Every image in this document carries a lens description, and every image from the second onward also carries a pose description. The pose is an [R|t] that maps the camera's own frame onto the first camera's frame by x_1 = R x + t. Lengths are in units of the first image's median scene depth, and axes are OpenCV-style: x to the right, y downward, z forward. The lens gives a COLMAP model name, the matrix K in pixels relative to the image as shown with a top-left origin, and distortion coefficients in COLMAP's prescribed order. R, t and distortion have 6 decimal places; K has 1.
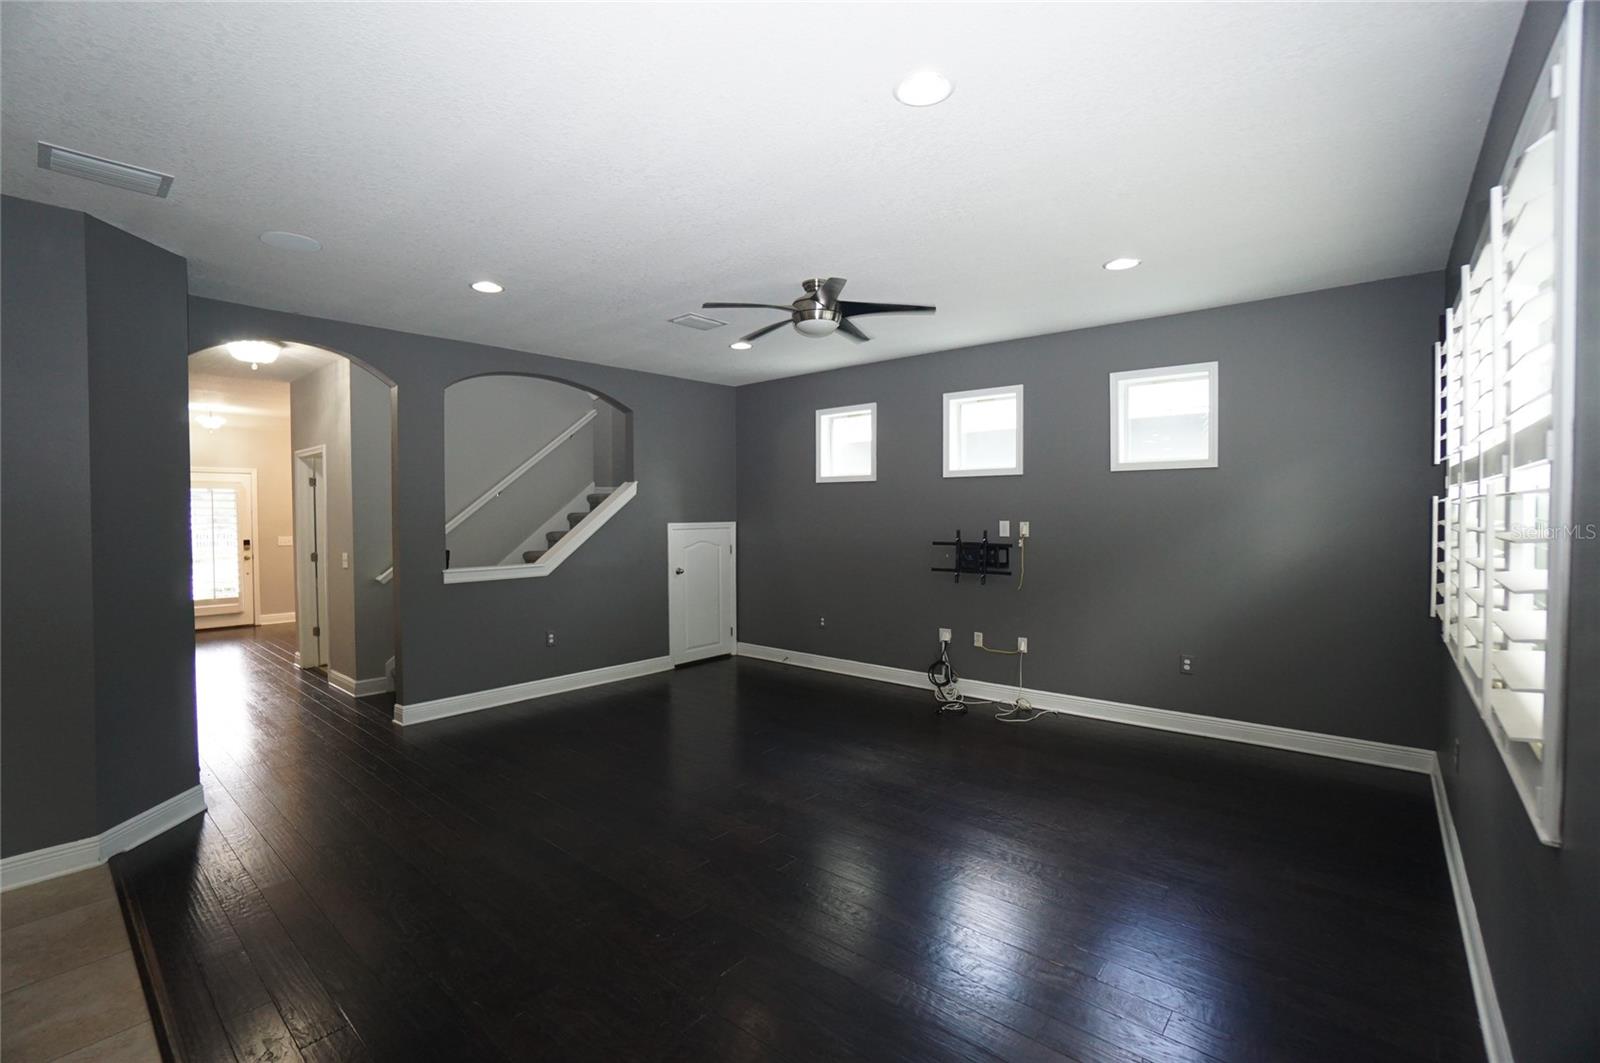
lens RADIAL K [[701.5, 0, 798.7], [0, 701.5, 536.9], [0, 0, 1]] dist [-0.062620, 0.000008]
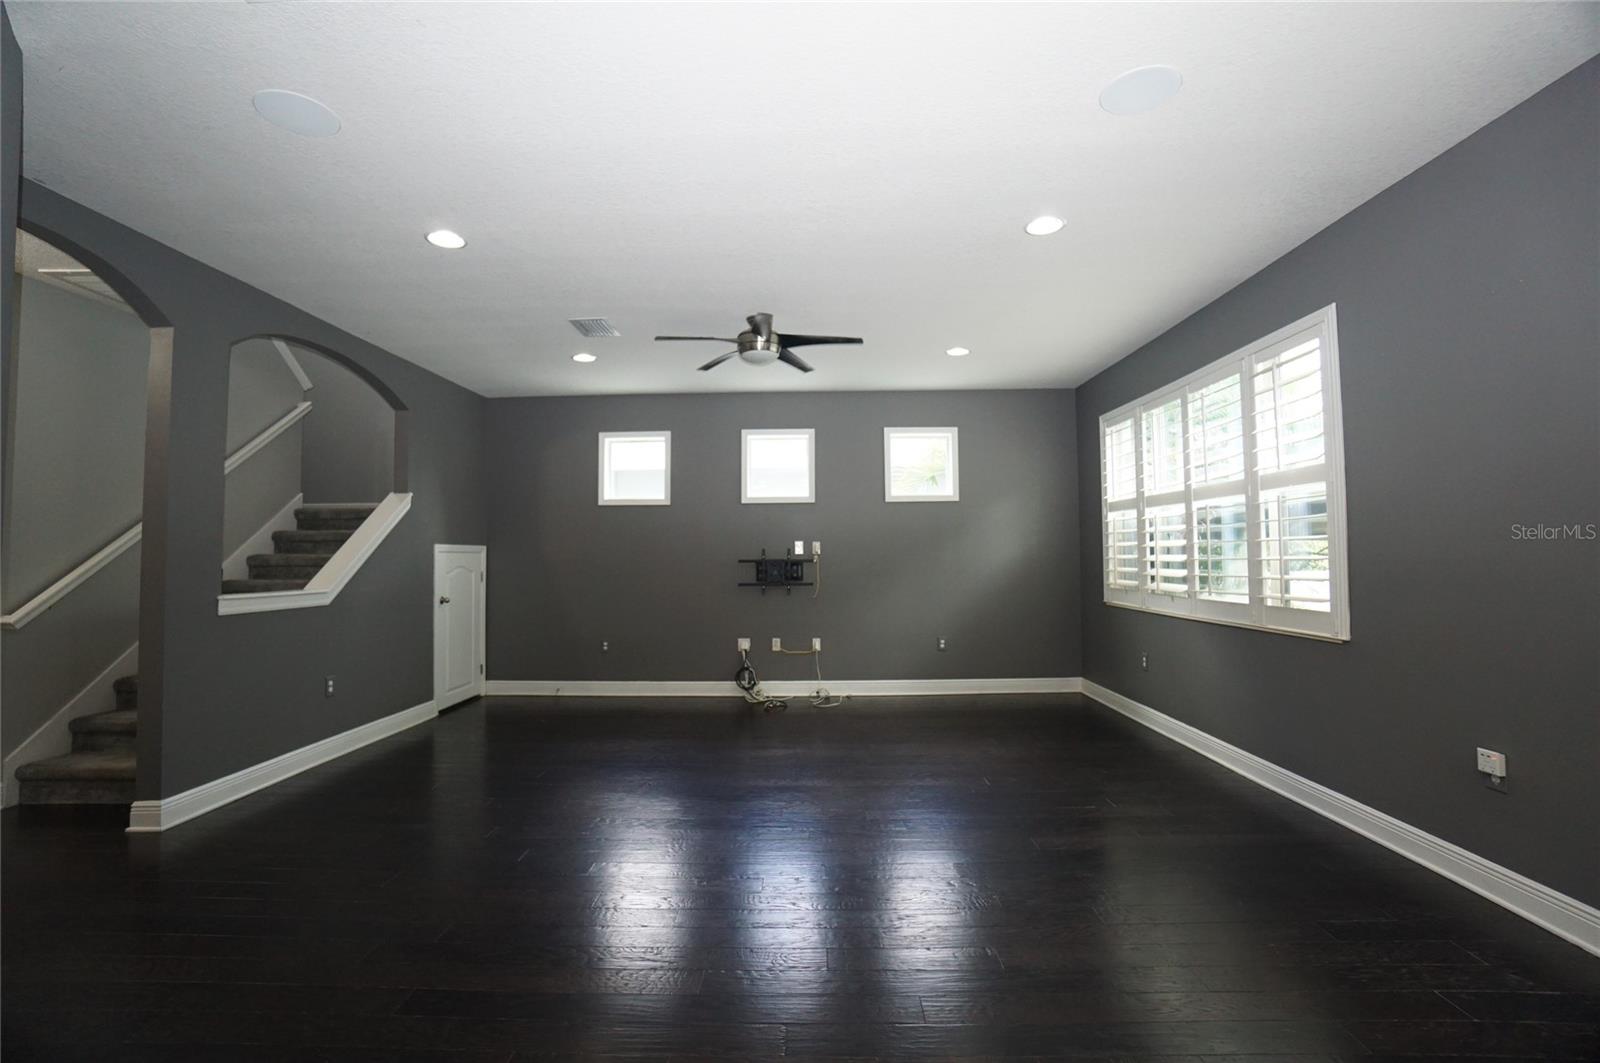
lens RADIAL K [[704.3, 0, 795.4], [0, 704.3, 528.7], [0, 0, 1]] dist [-0.064390, 0.022819]
pose [[0.776046, 0.024731, 0.630191, -0.446733], [0.026099, 0.997115, -0.071271, 0.039824], [-0.630136, 0.071757, 0.773162, 0.071679]]
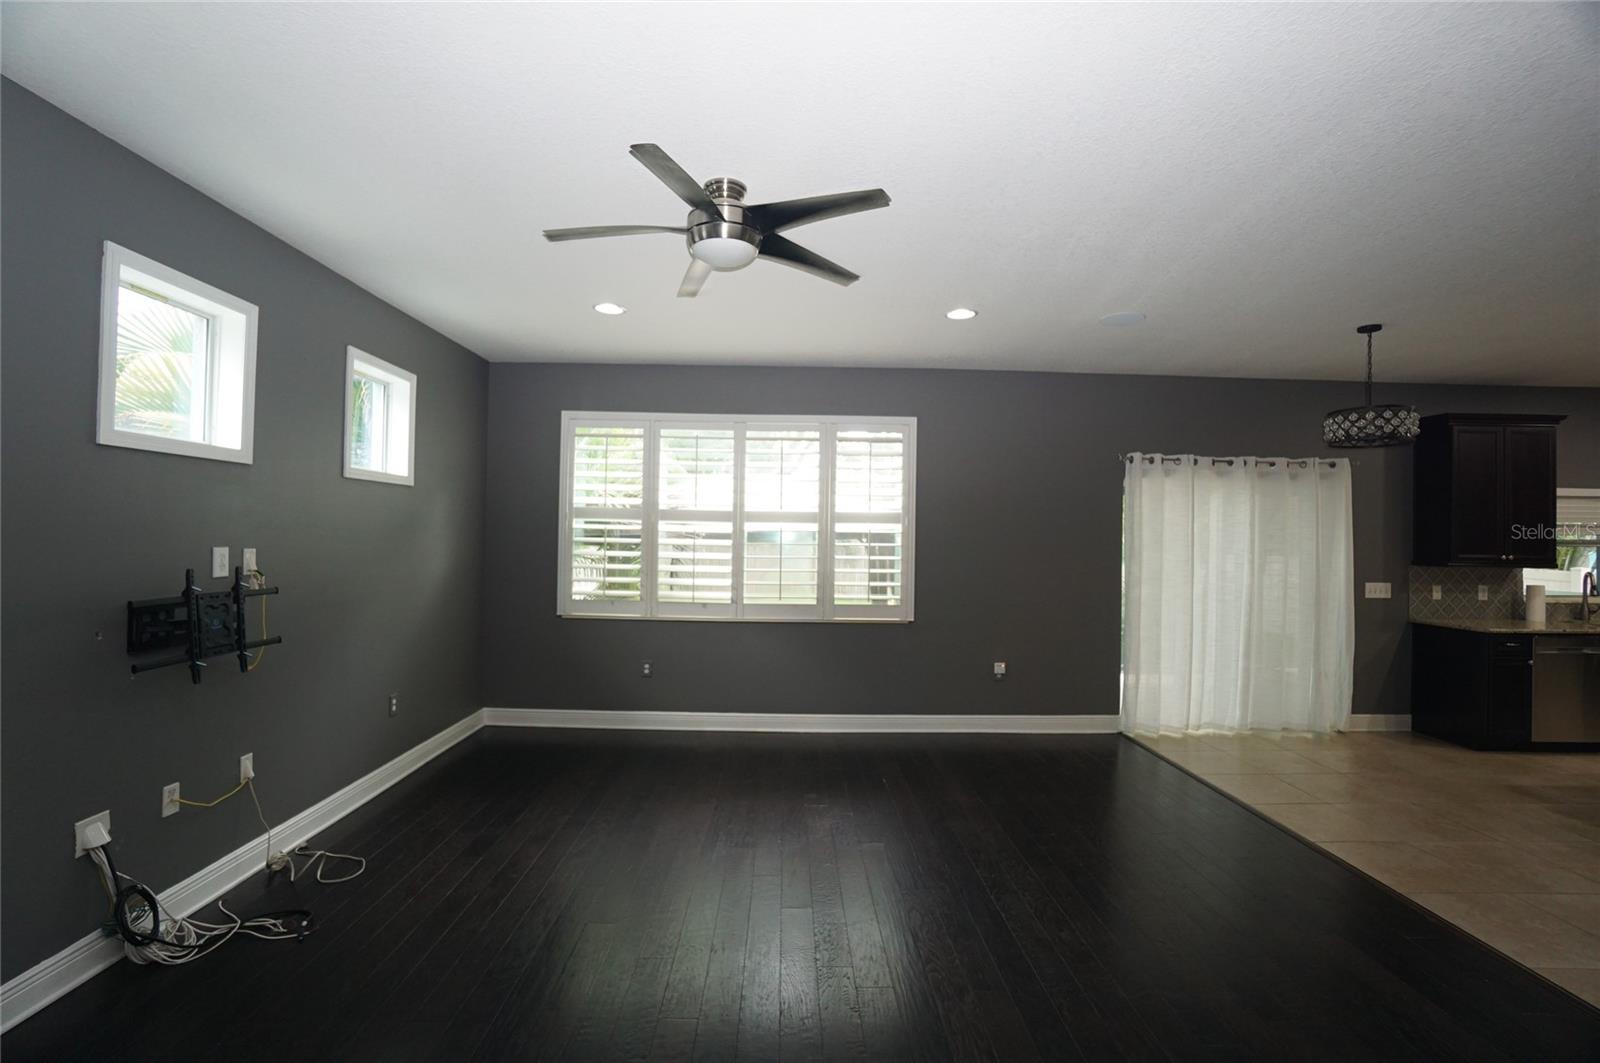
lens RADIAL K [[704.3, 0, 795.4], [0, 704.3, 528.7], [0, 0, 1]] dist [-0.064390, 0.022819]
pose [[-0.663742, 0.002671, 0.747956, -0.358317], [0.013045, 0.999883, 0.008006, -0.033213], [-0.747847, 0.015071, -0.663700, 0.974149]]
